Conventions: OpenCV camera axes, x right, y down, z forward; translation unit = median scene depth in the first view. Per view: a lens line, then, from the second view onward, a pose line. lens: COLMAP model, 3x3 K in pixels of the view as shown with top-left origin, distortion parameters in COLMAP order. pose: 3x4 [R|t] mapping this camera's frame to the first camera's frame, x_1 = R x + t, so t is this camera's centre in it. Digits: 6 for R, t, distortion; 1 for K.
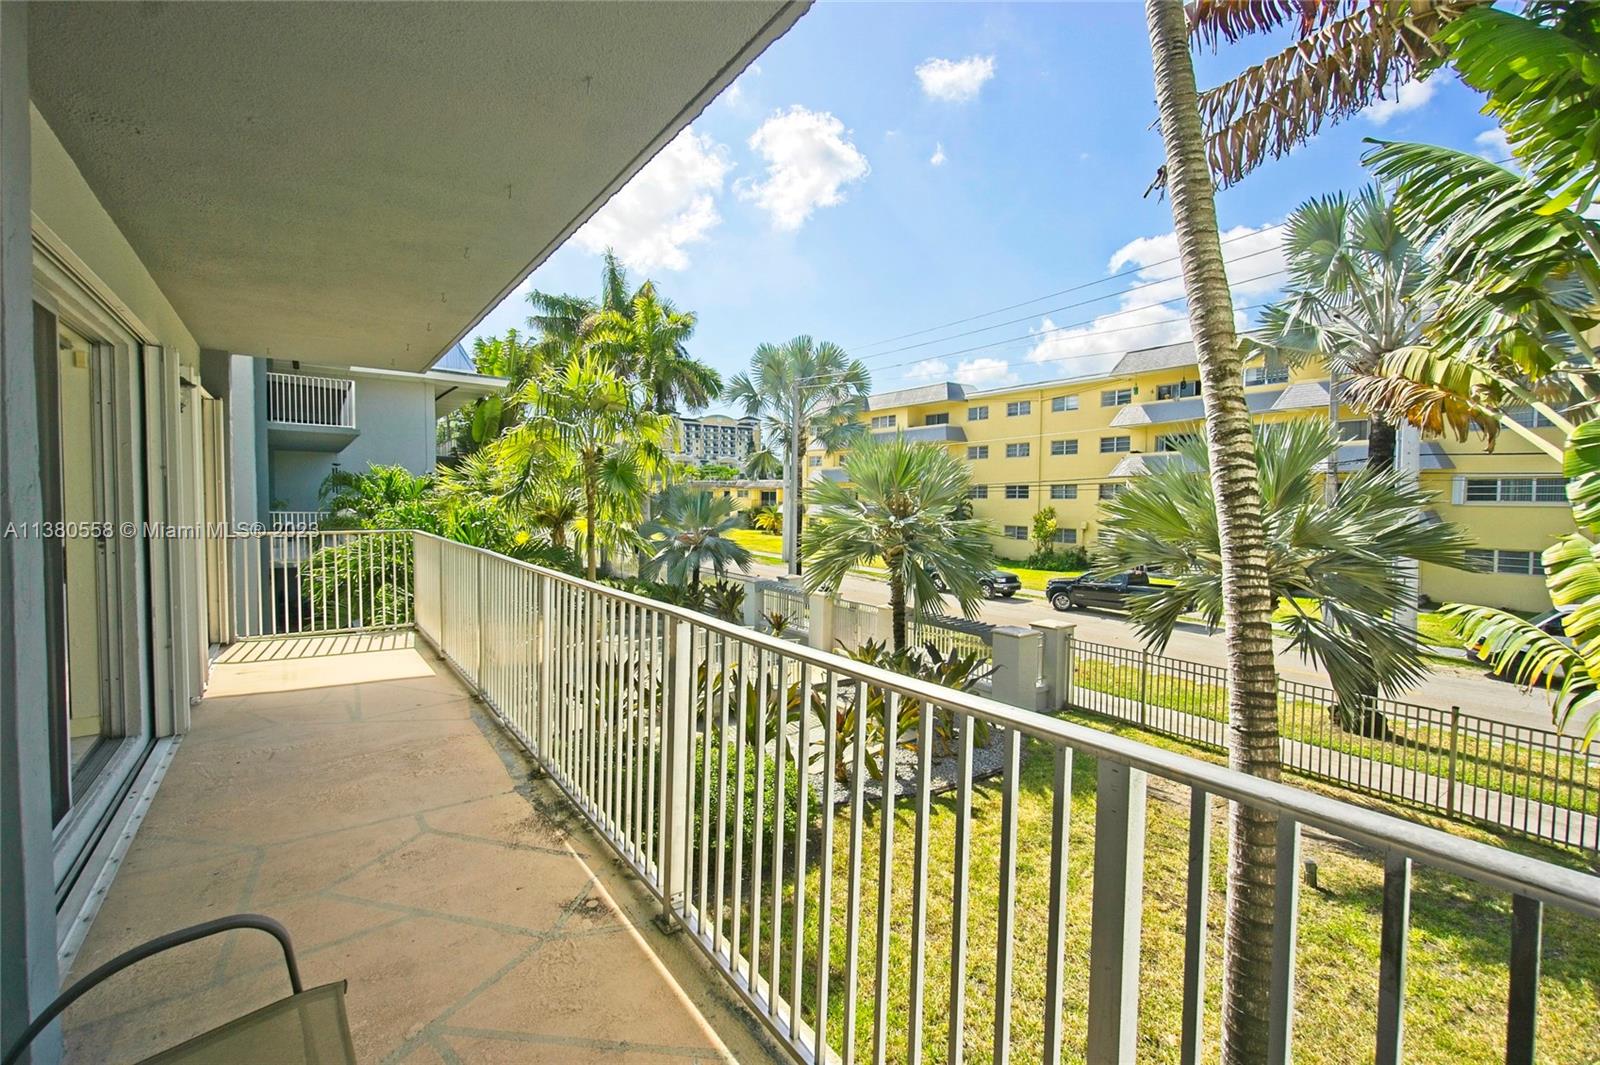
lens RADIAL K [[680.5, 0, 789.2], [0, 680.5, 525.7], [0, 0, 1]] dist [-0.011813, -0.000373]
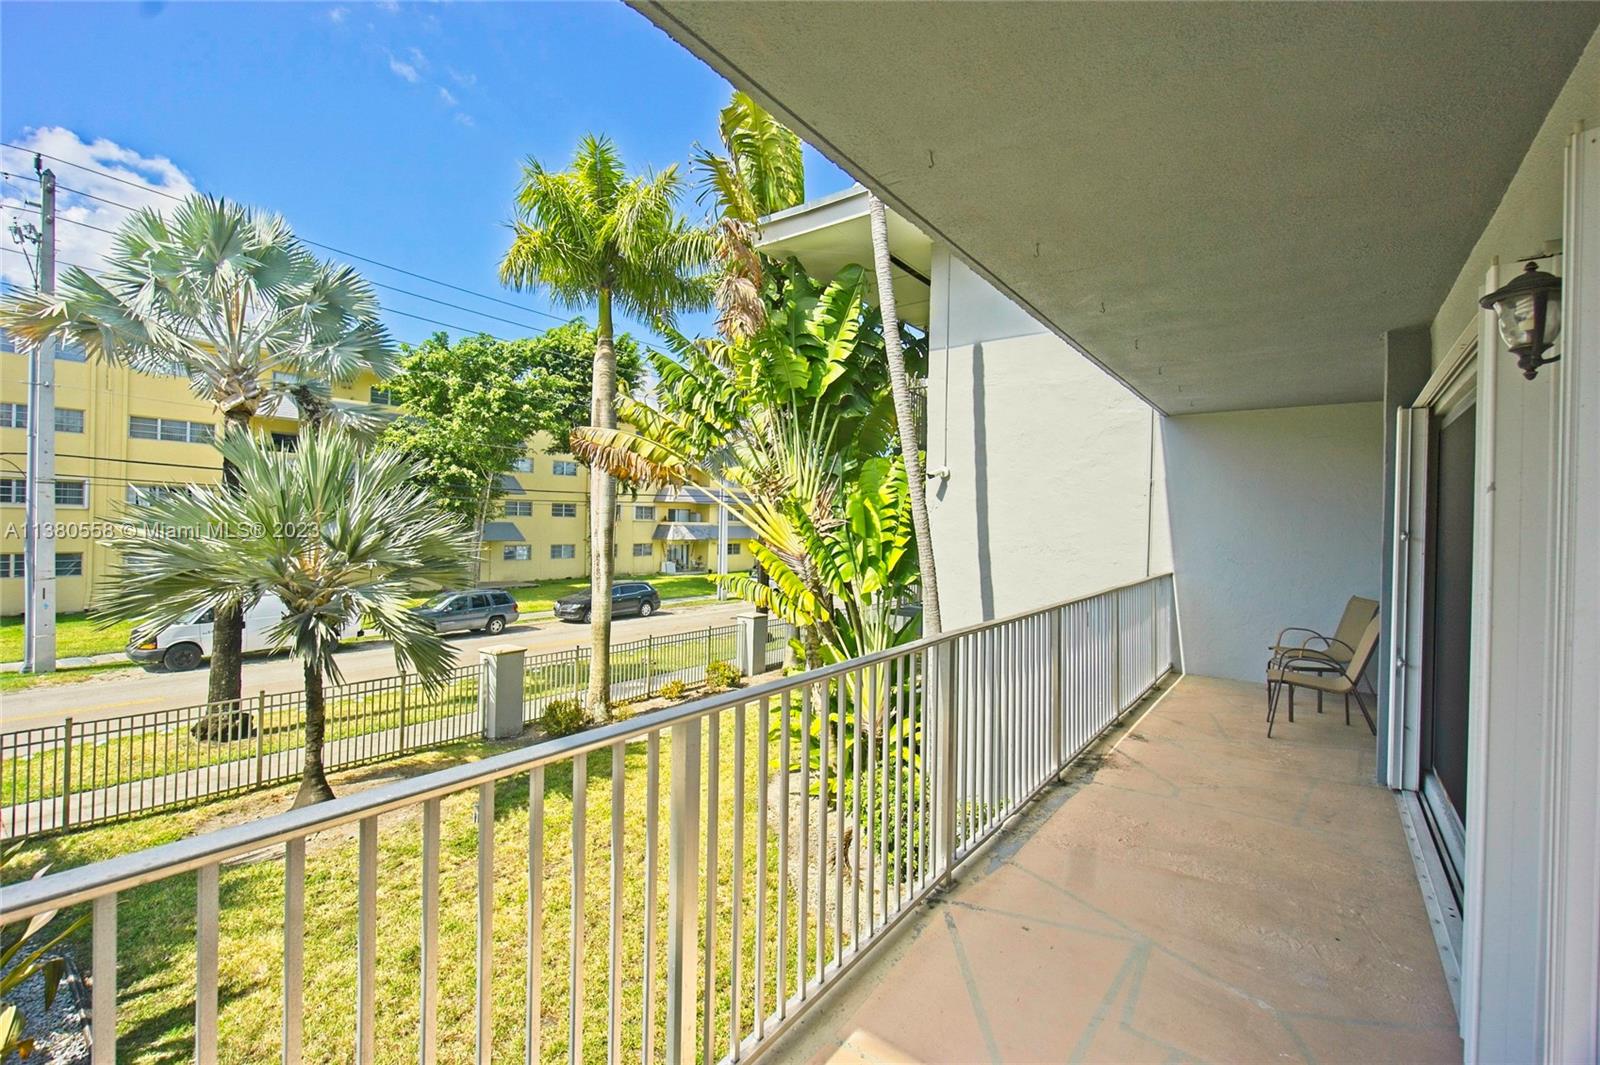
lens RADIAL K [[680.5, 0, 789.2], [0, 680.5, 525.7], [0, 0, 1]] dist [-0.011813, -0.000373]
pose [[-0.281319, -0.023752, 0.959320, -0.493673], [0.017447, 0.999402, 0.029860, -0.040333], [-0.959456, 0.025137, -0.280736, 0.649470]]
